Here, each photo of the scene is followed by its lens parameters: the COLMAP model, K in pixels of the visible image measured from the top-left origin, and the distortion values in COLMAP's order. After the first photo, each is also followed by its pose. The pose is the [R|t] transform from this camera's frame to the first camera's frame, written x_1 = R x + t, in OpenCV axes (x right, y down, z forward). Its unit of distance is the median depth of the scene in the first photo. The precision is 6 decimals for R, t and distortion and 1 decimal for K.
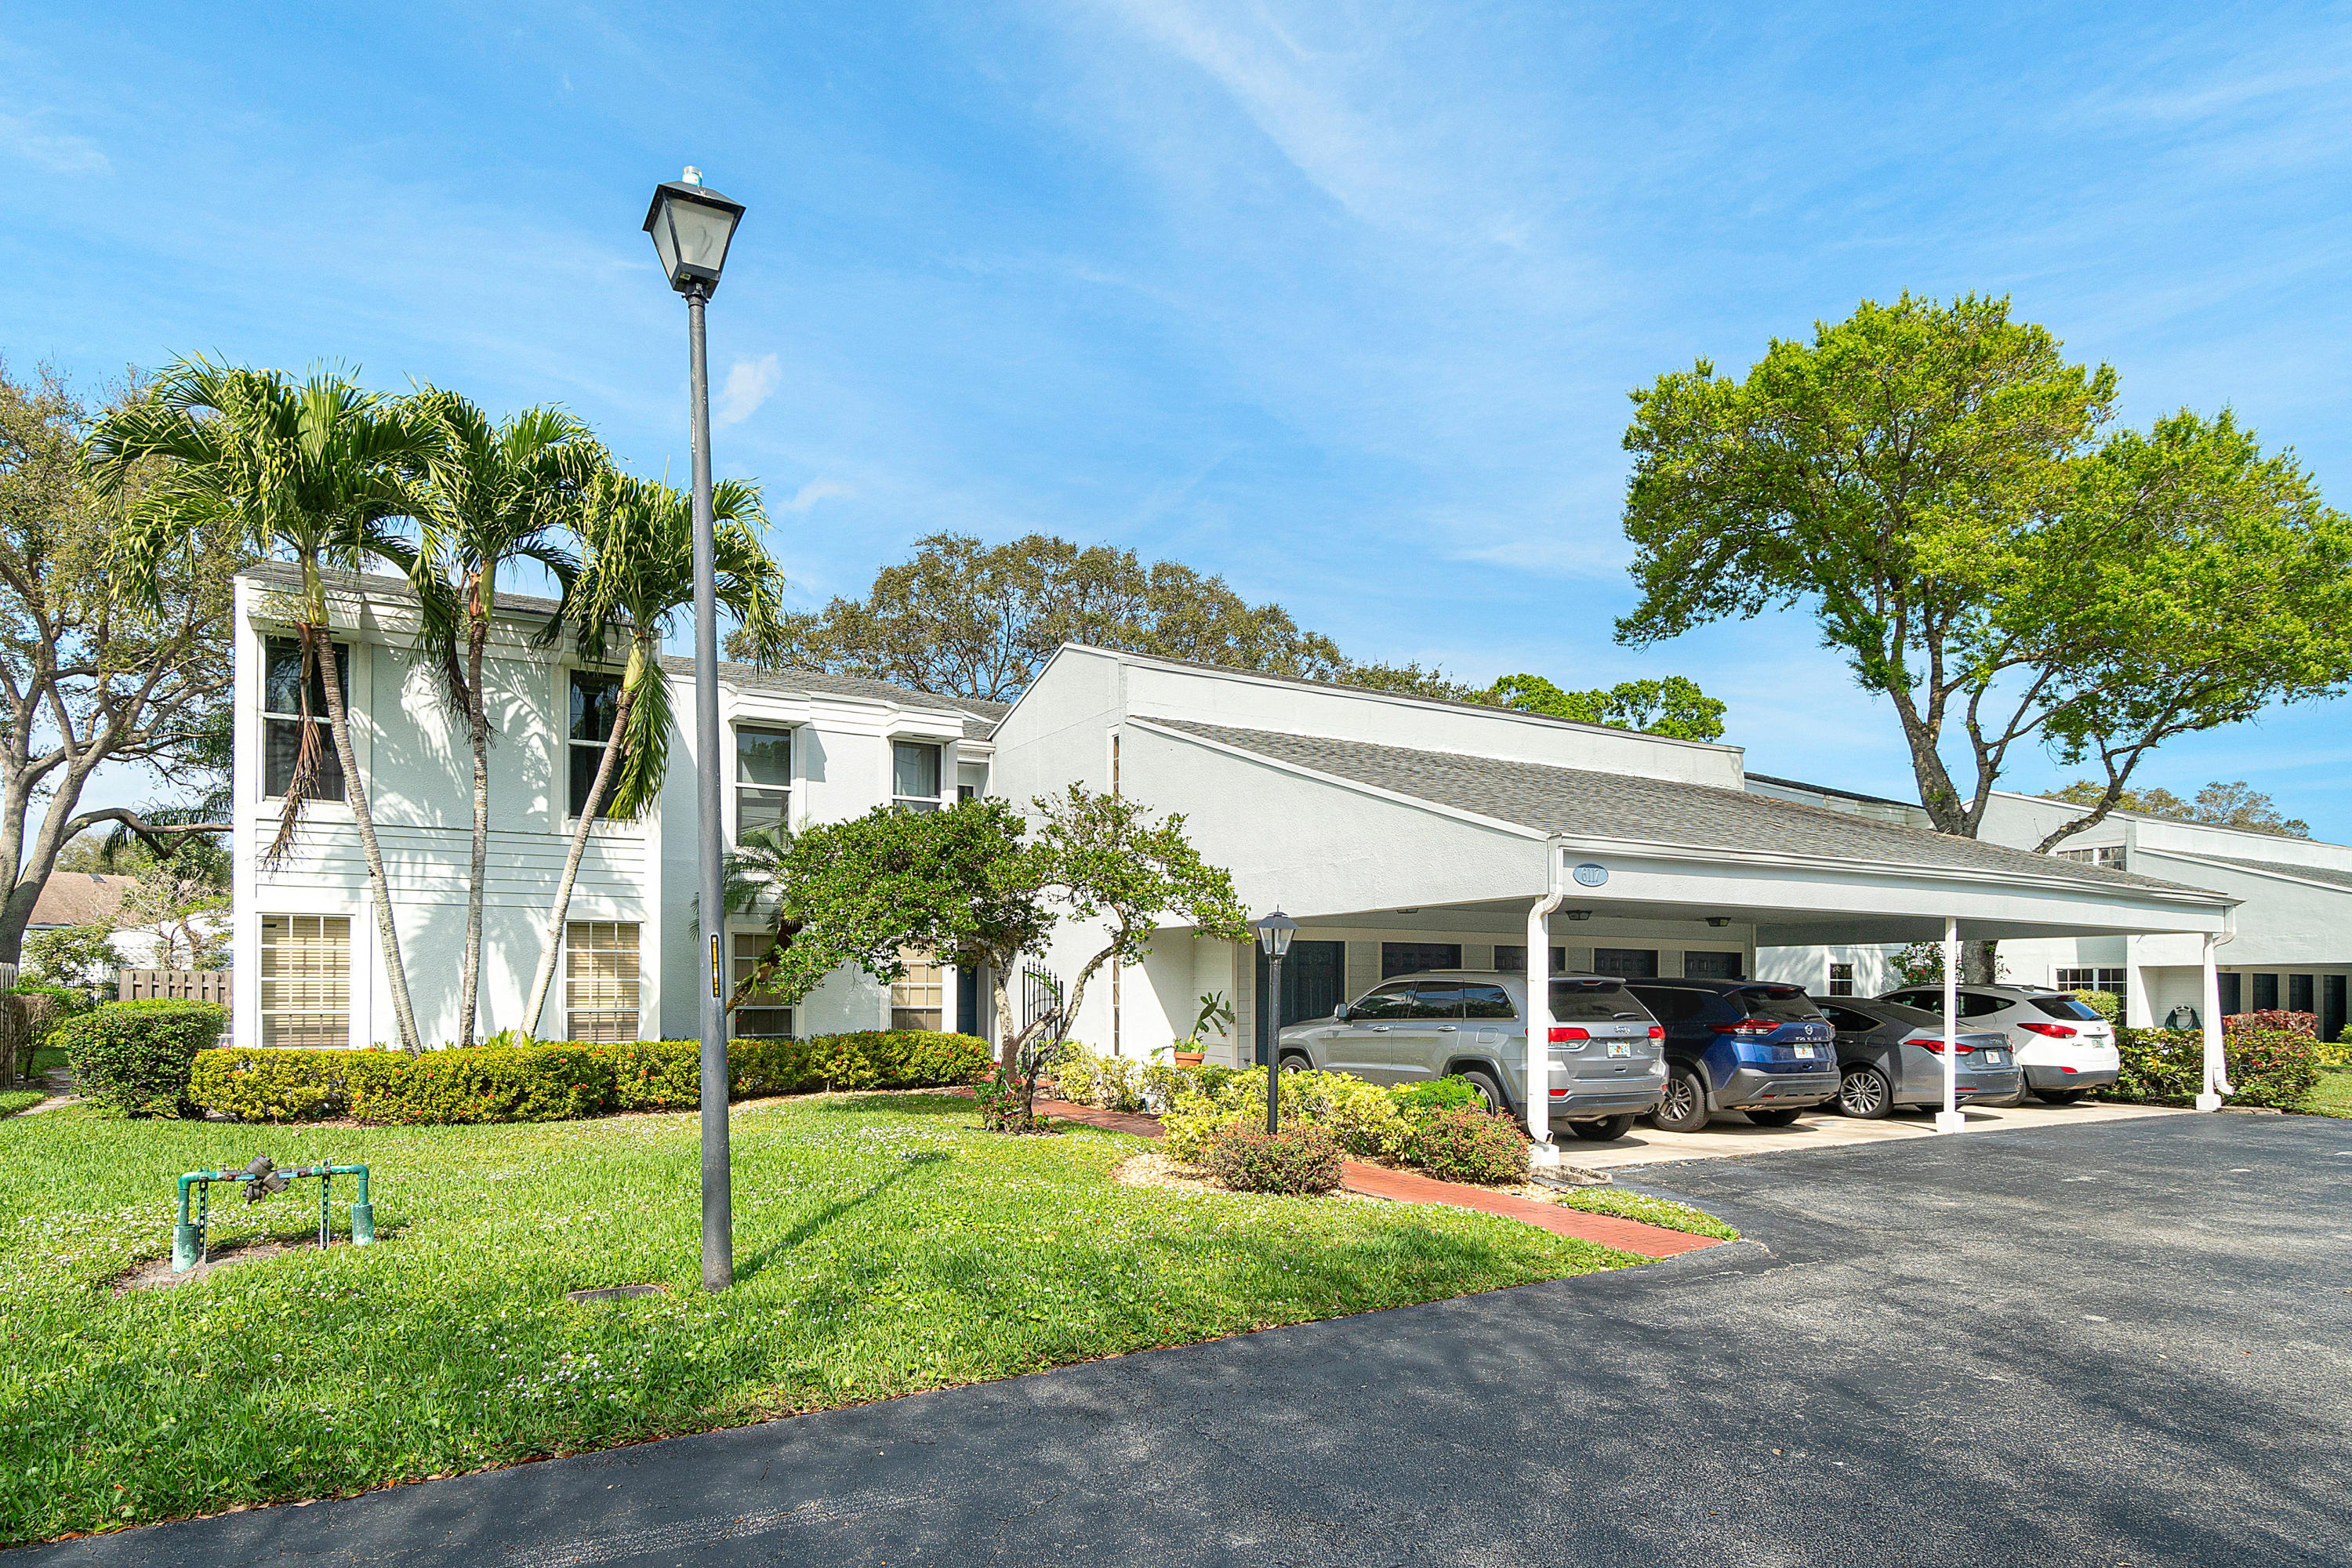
lens RADIAL K [[1030.2, 0, 1189.5], [0, 1030.2, 782.9], [0, 0, 1]] dist [0.002152, -0.002313]
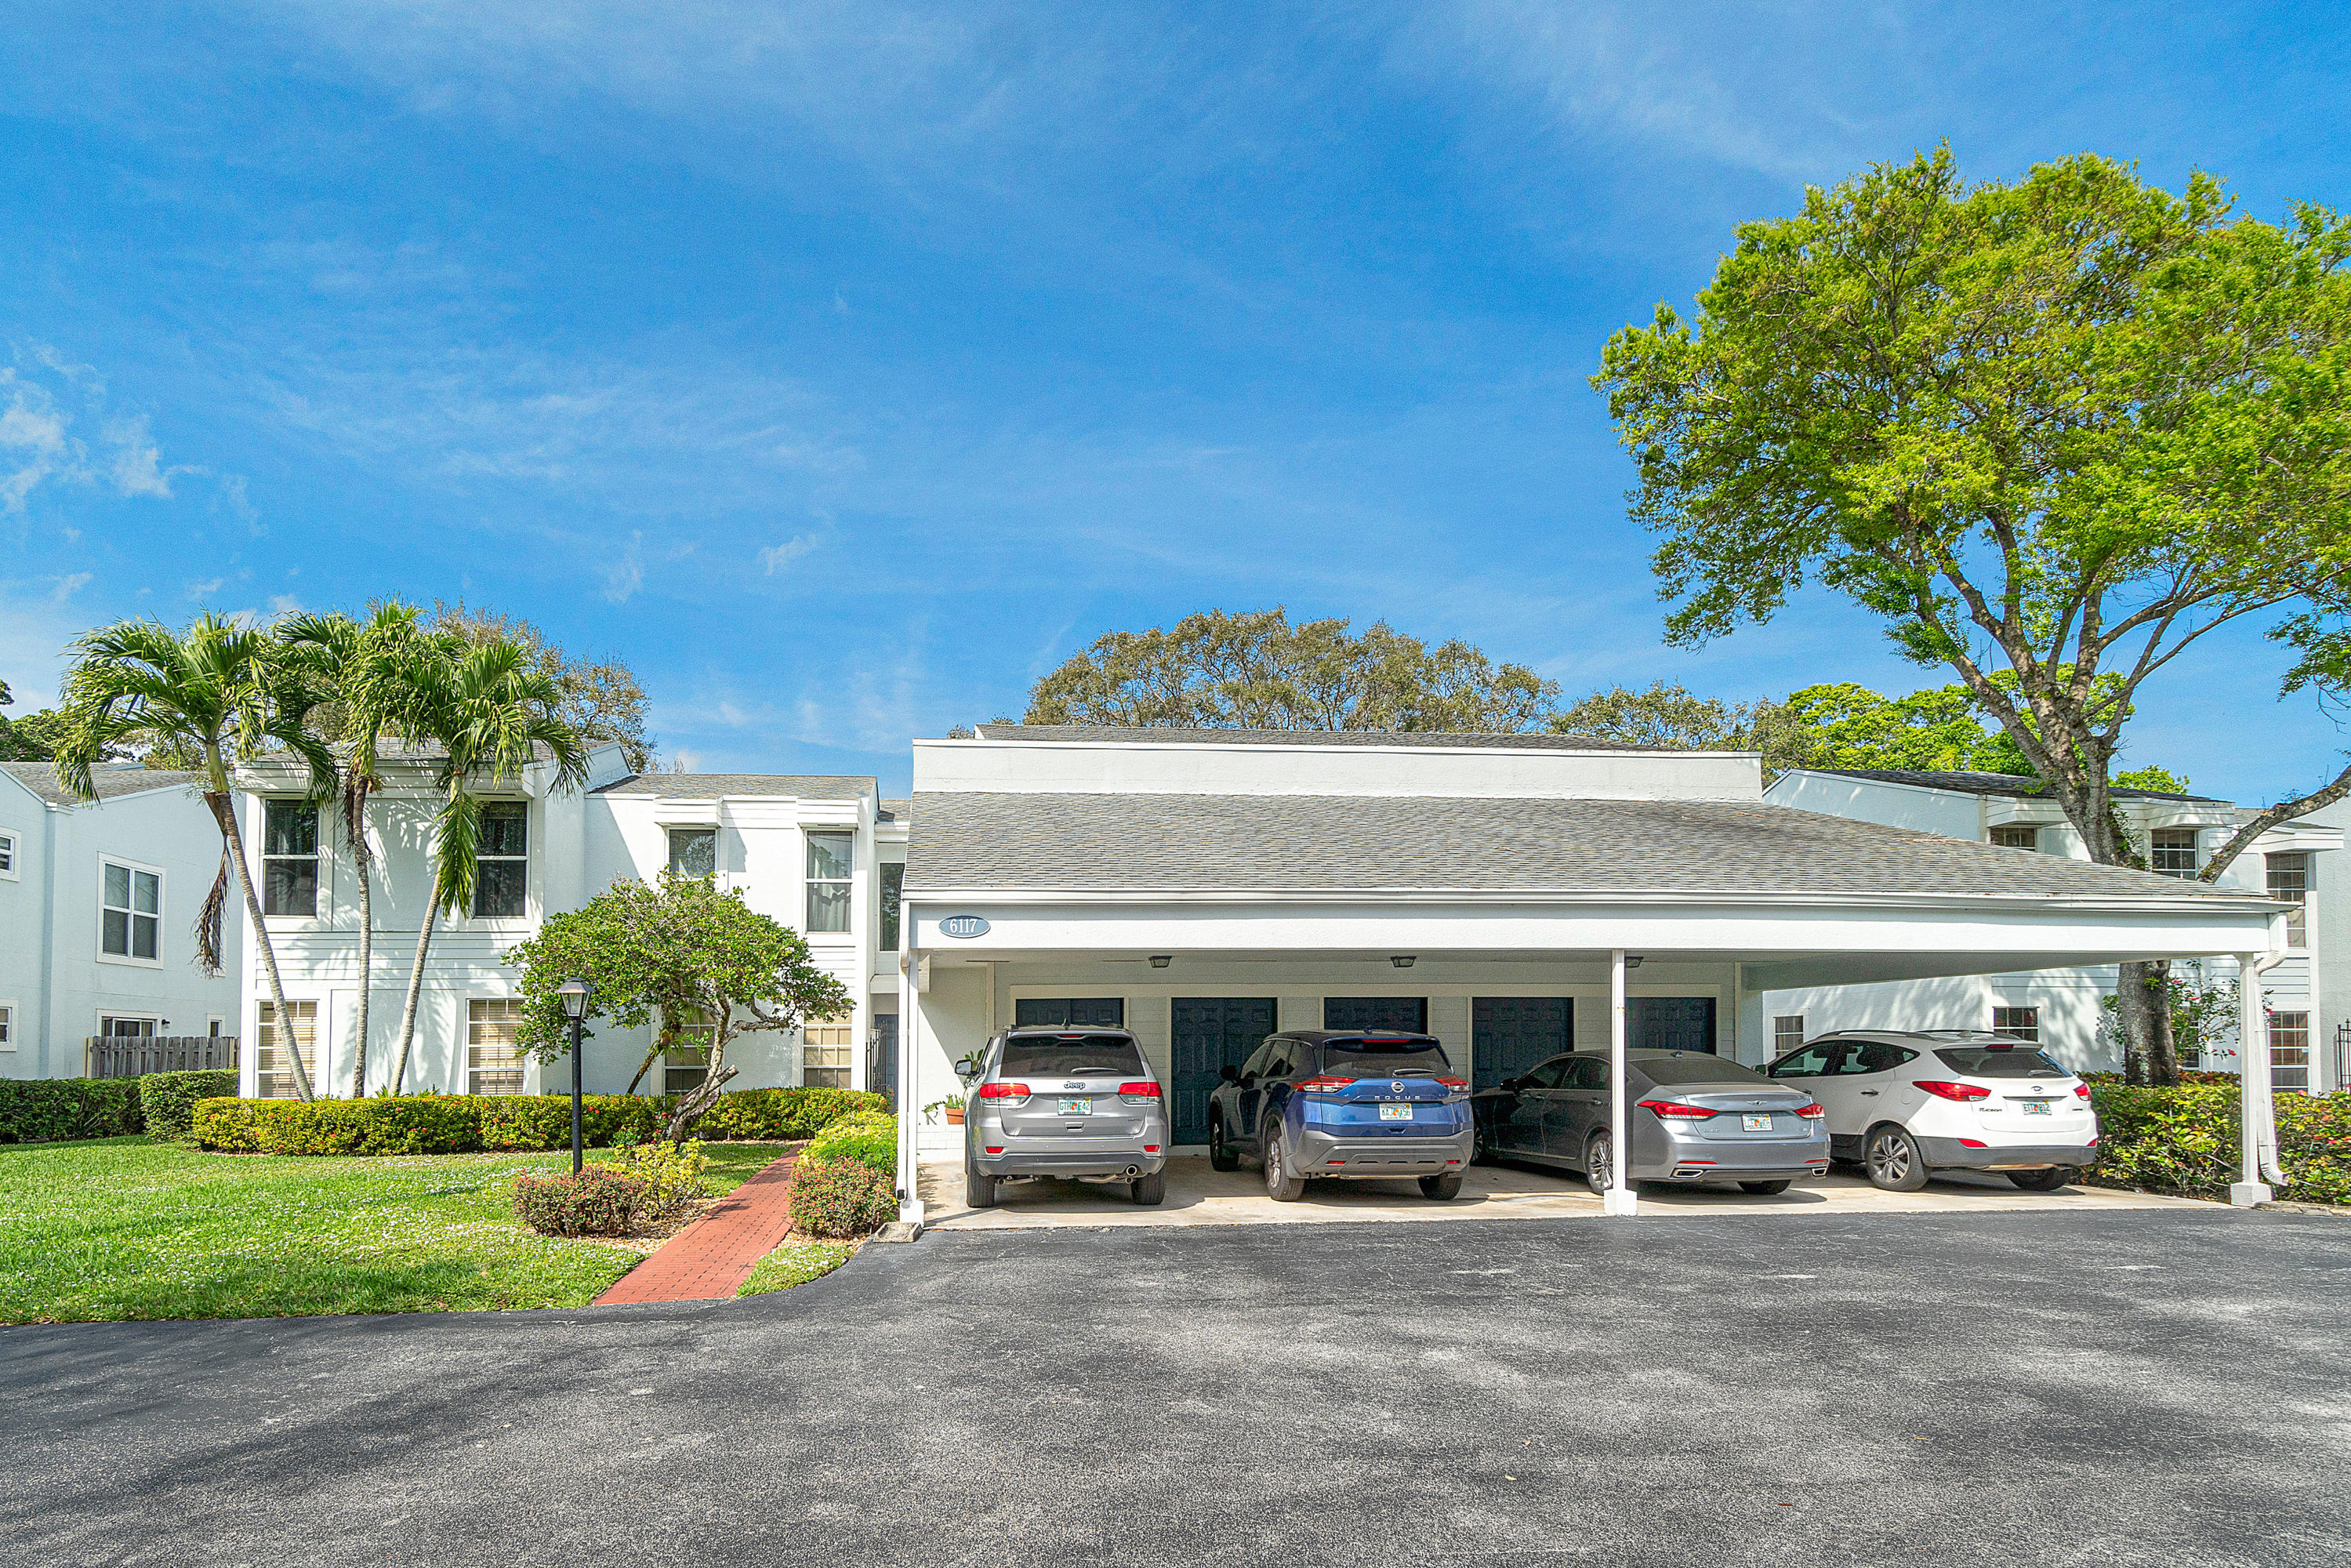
lens RADIAL K [[1029.8, 0, 1195.3], [0, 1029.8, 805.7], [0, 0, 1]] dist [0.002152, -0.002313]
pose [[0.938647, -0.088831, -0.333242, 0.666538], [0.077333, 0.995866, -0.047640, 0.025417], [0.336097, 0.018947, 0.941637, 0.096964]]
